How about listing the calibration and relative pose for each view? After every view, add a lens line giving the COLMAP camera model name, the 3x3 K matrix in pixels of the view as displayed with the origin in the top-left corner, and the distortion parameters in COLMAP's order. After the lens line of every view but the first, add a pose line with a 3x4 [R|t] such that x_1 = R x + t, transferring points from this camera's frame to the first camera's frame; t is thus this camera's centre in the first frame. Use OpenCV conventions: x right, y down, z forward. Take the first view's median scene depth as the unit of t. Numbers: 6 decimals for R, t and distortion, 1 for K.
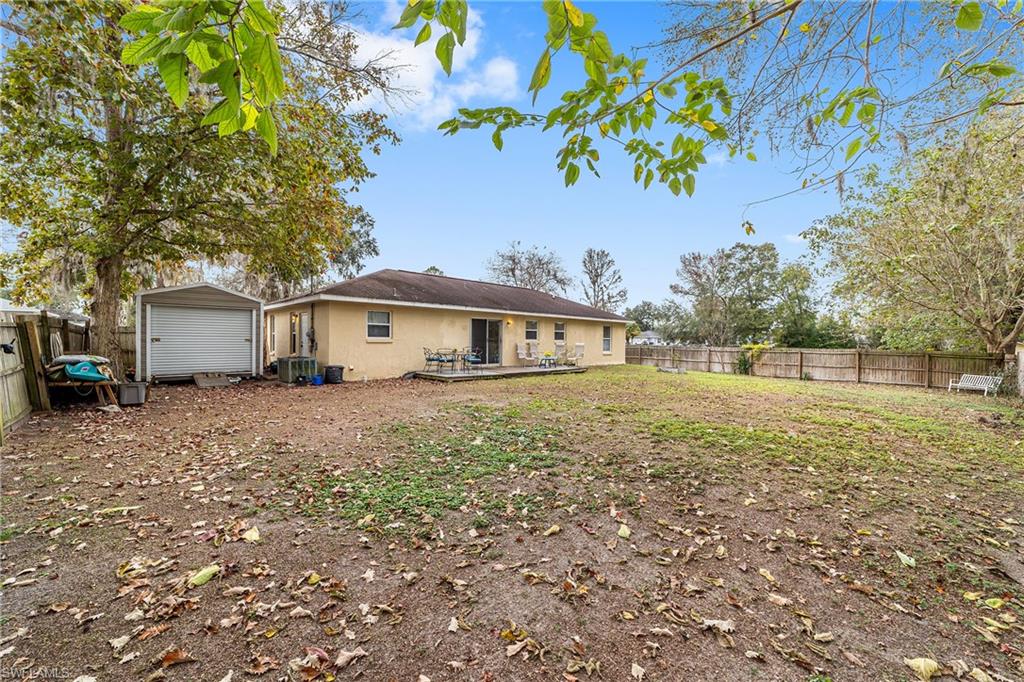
lens RADIAL K [[391.5, 0, 509.6], [0, 391.5, 341.6], [0, 0, 1]] dist [-0.000742, 0.000756]
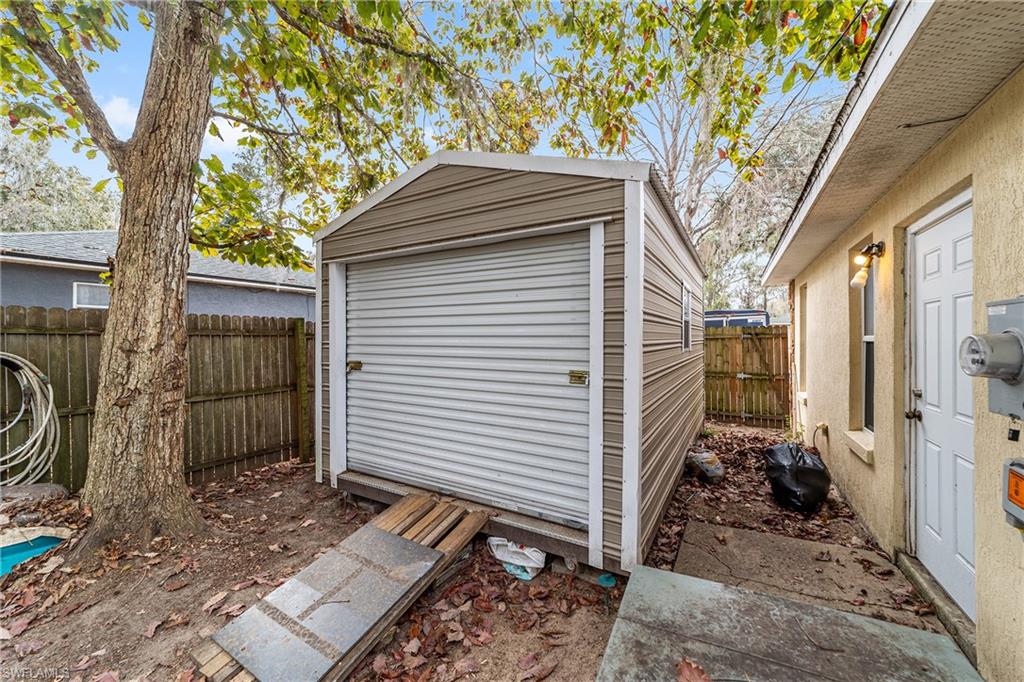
lens RADIAL K [[391.5, 0, 509.1], [0, 391.5, 342.4], [0, 0, 1]] dist [-0.000742, 0.000756]
pose [[0.268836, 0.008972, -0.963144, -0.477523], [-0.002689, 0.999960, 0.008564, -0.024360], [0.963182, 0.000287, 0.268850, 0.906206]]
